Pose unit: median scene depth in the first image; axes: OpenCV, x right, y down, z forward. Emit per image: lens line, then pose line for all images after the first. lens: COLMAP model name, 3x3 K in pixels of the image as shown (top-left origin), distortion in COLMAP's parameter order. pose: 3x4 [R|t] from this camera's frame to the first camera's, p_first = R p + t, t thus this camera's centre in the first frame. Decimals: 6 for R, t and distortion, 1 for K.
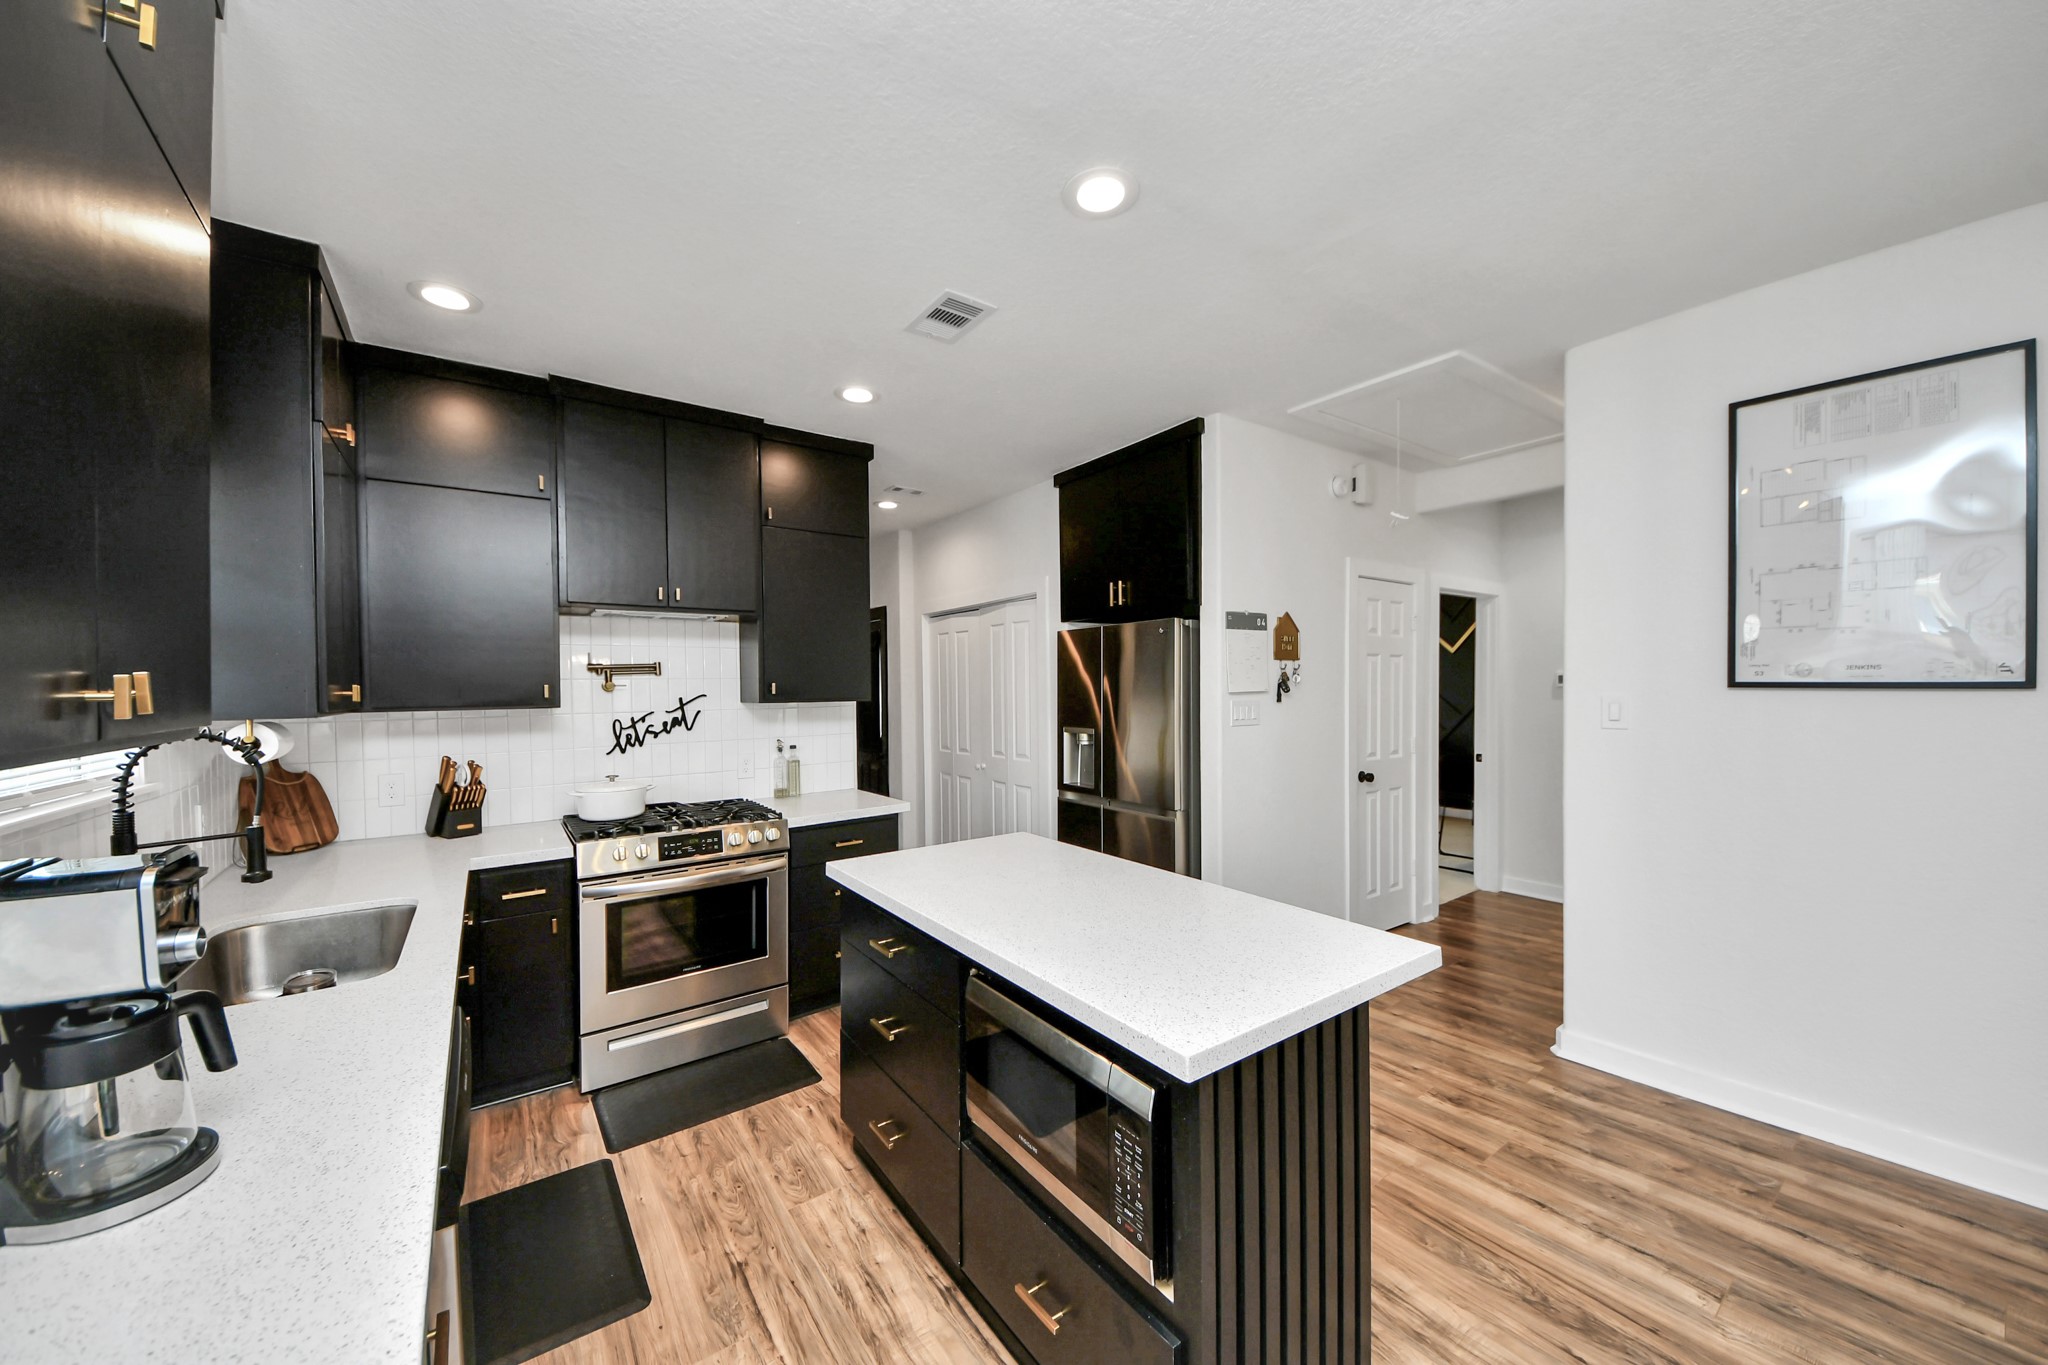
lens RADIAL K [[723.0, 0, 1024.0], [0, 723.0, 682.5], [0, 0, 1]] dist [-0.000041, -0.000162]
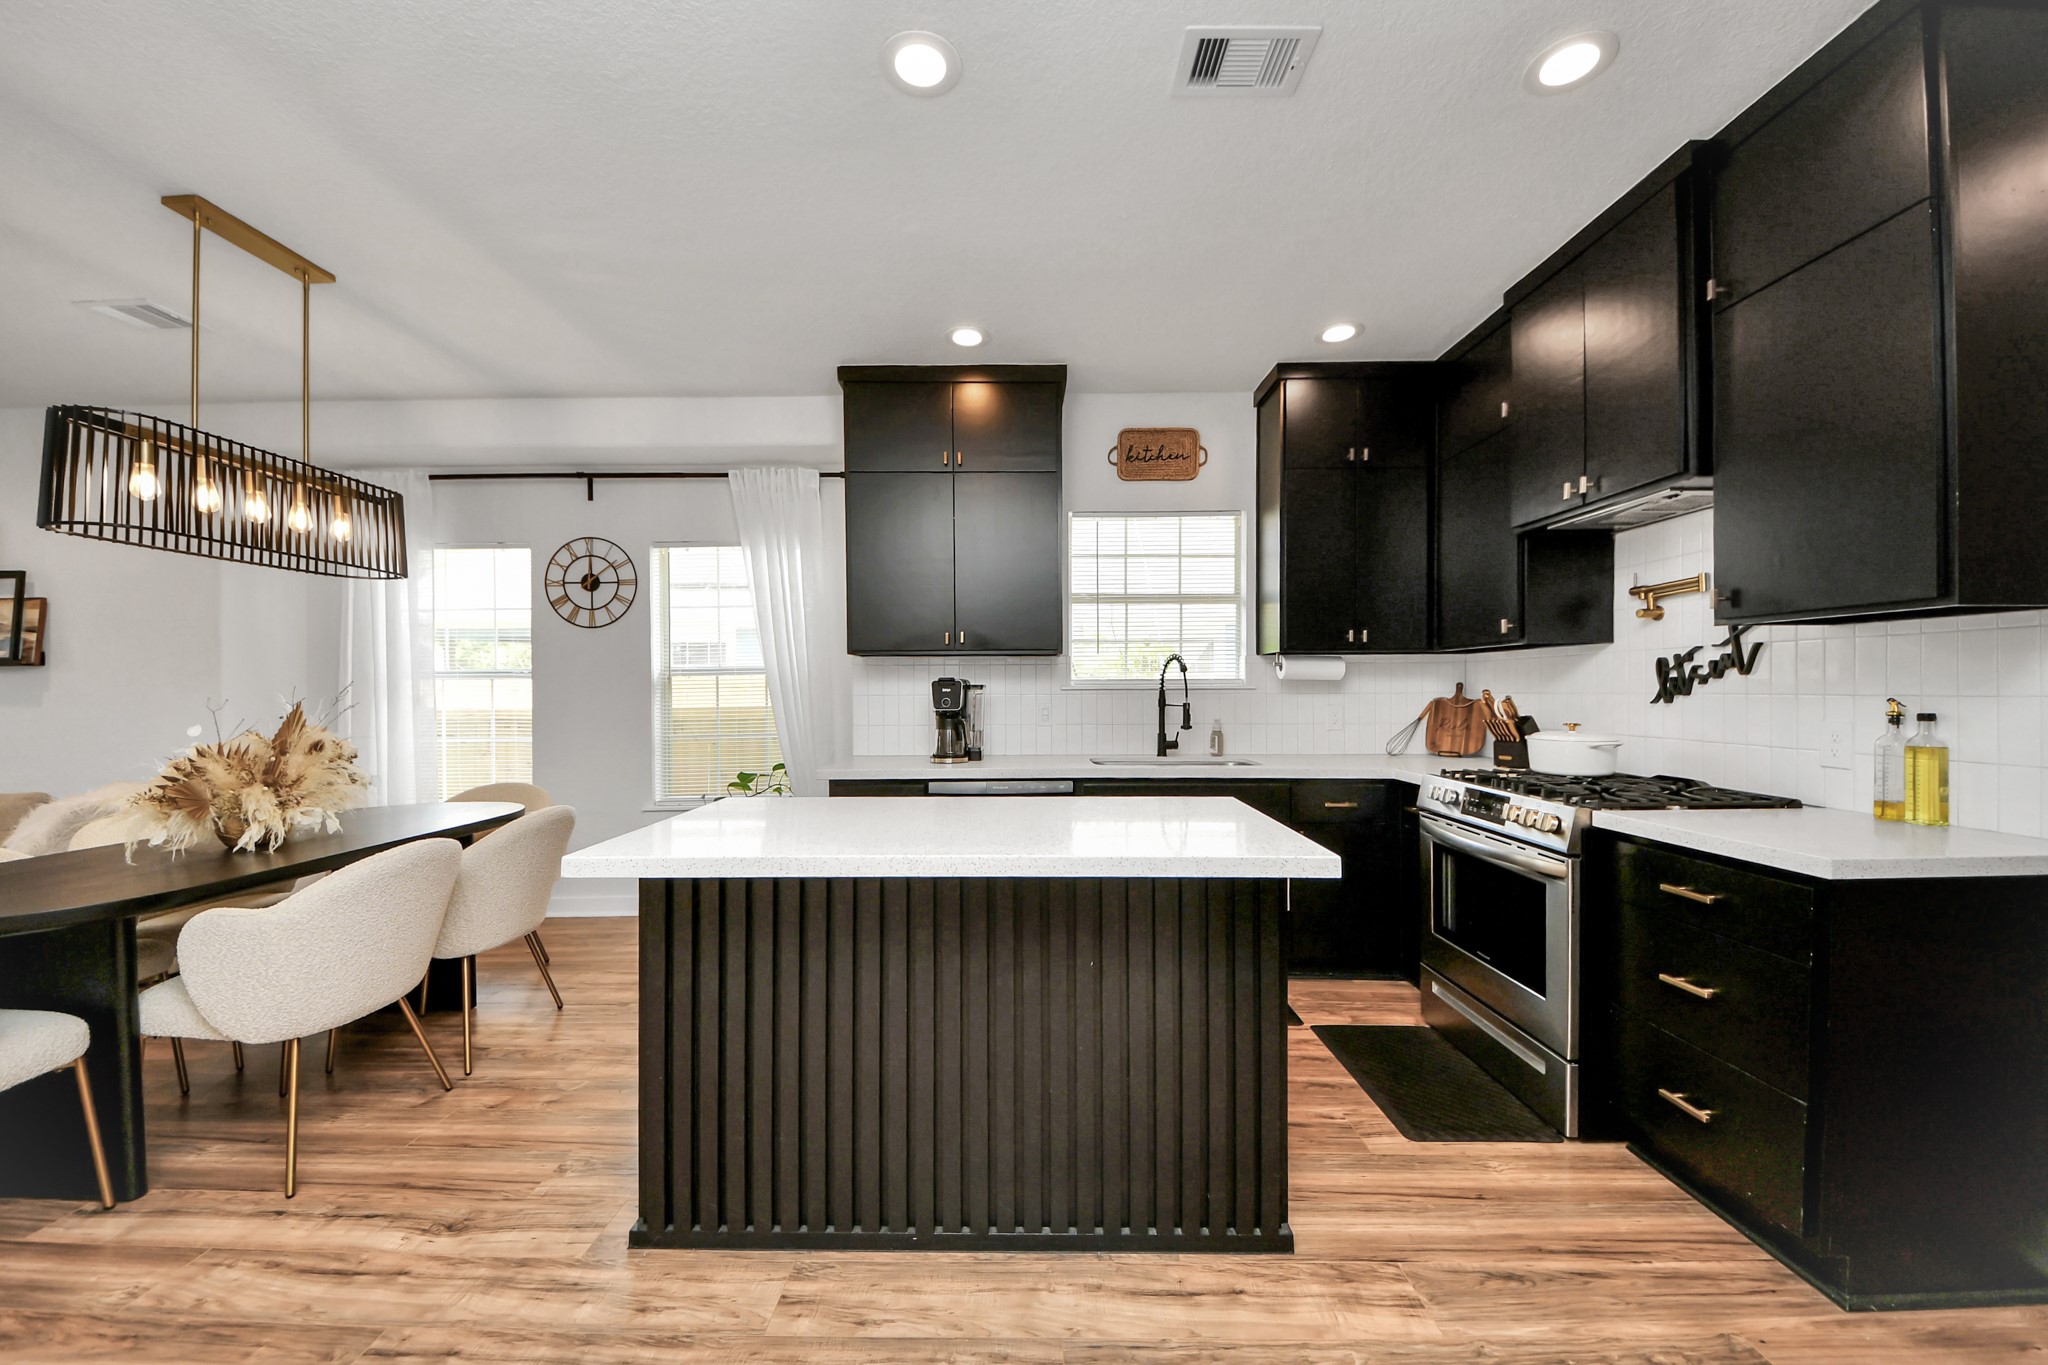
lens RADIAL K [[754.3, 0, 1024.0], [0, 754.3, 682.5], [0, 0, 1]] dist [0.026648, -0.016201]
pose [[-0.589816, 0.012692, -0.807438, 0.448755], [0.013379, 0.999893, 0.005944, 0.062312], [0.807427, -0.007297, -0.589923, 0.906672]]
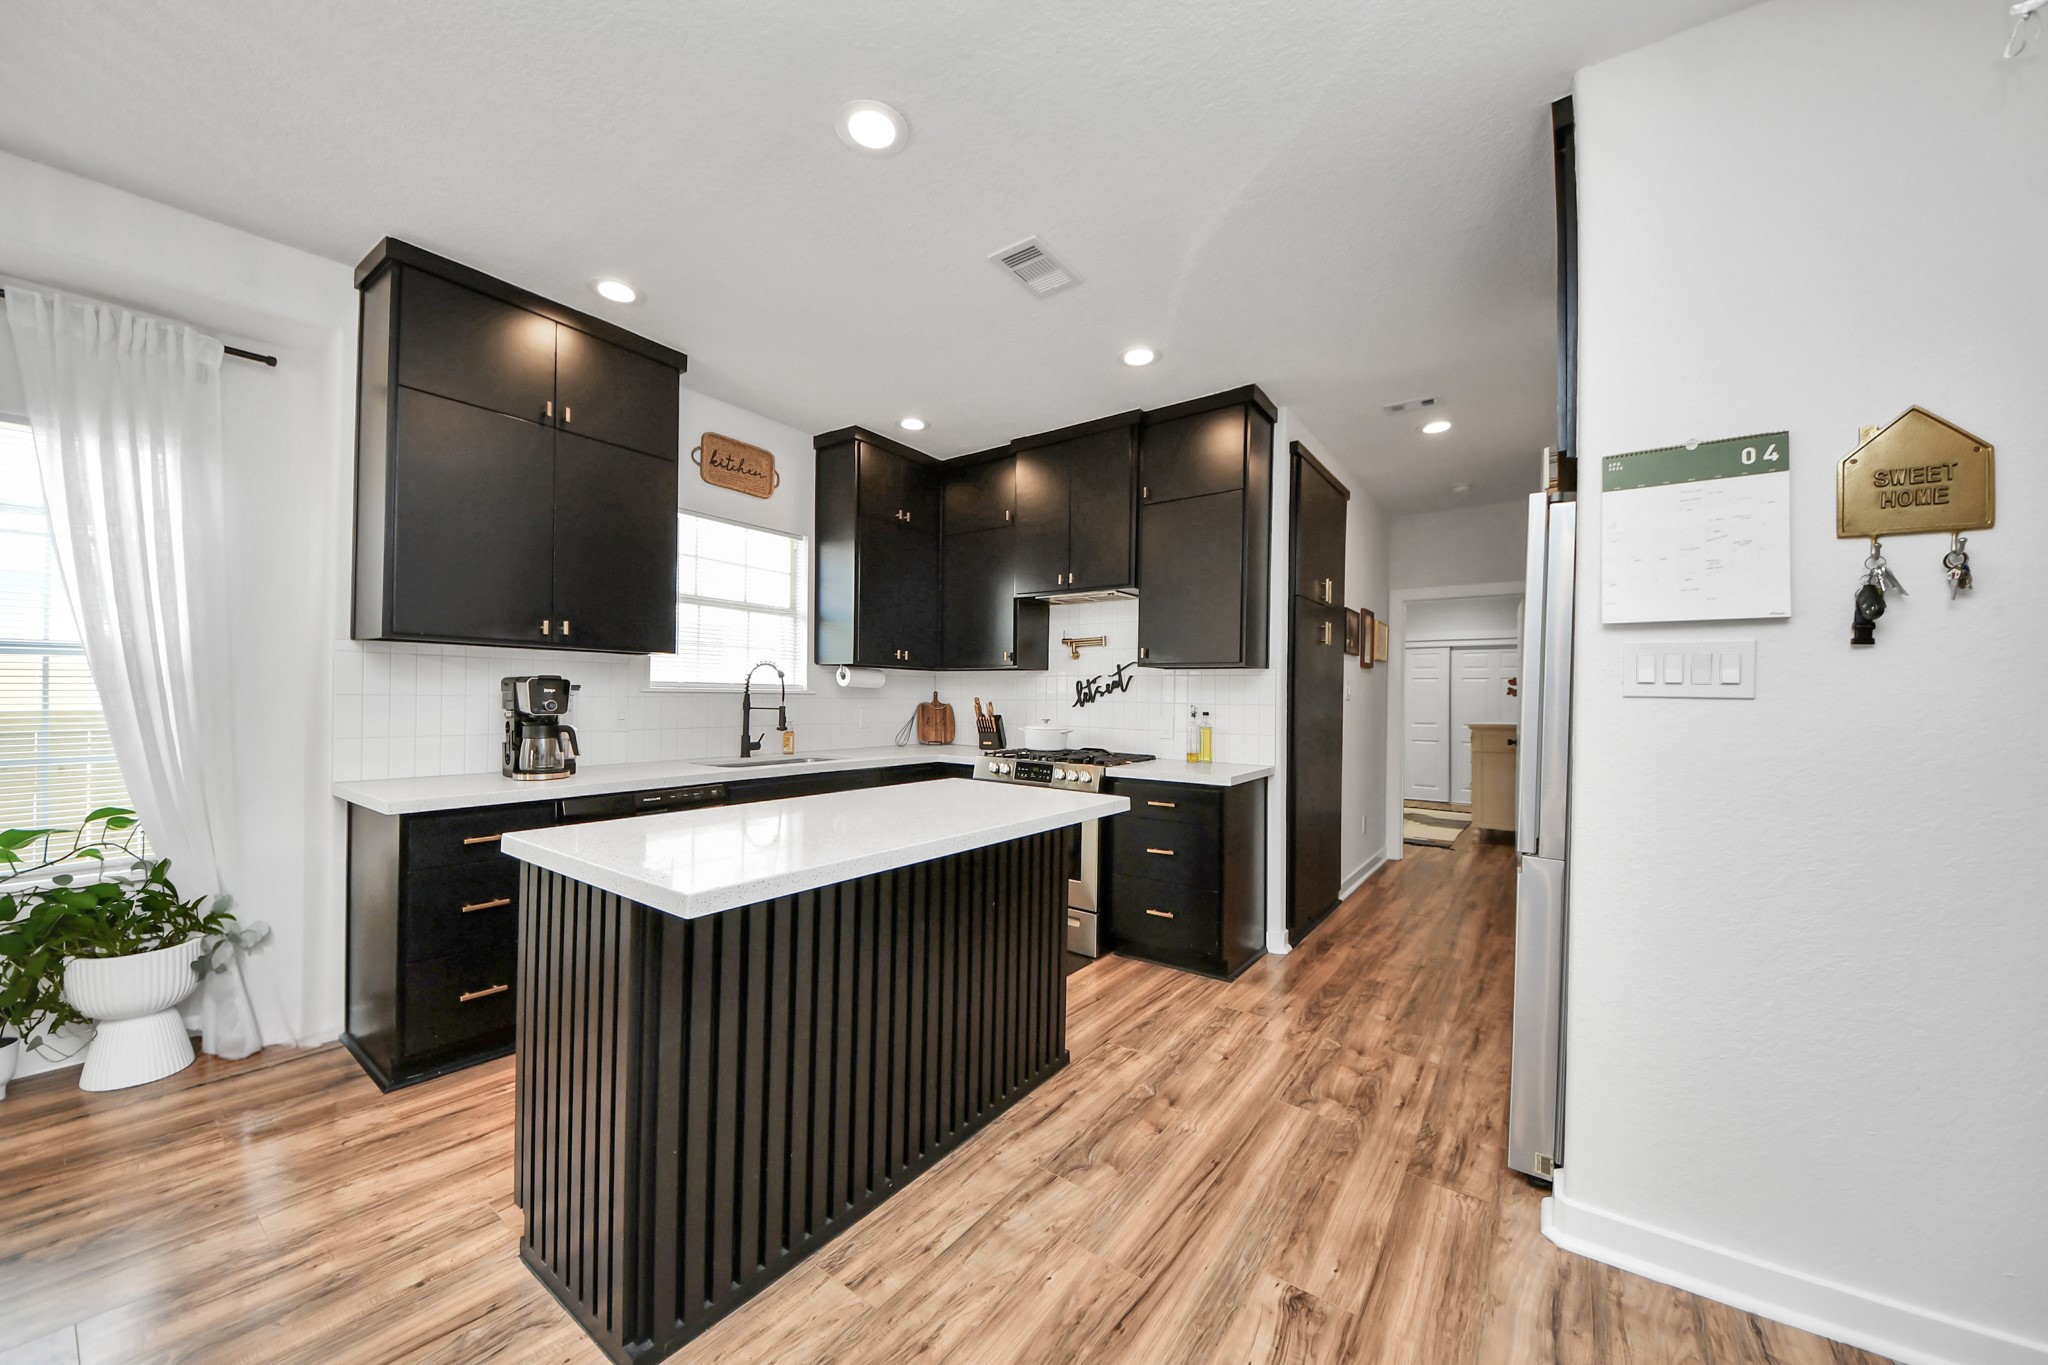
lens RADIAL K [[723.0, 0, 1024.0], [0, 723.0, 682.5], [0, 0, 1]] dist [-0.000041, -0.000162]
pose [[0.311240, 0.001569, -0.950330, 0.617073], [-0.021445, 0.999756, -0.005373, 0.062100], [0.950089, 0.022052, 0.311198, 0.491055]]
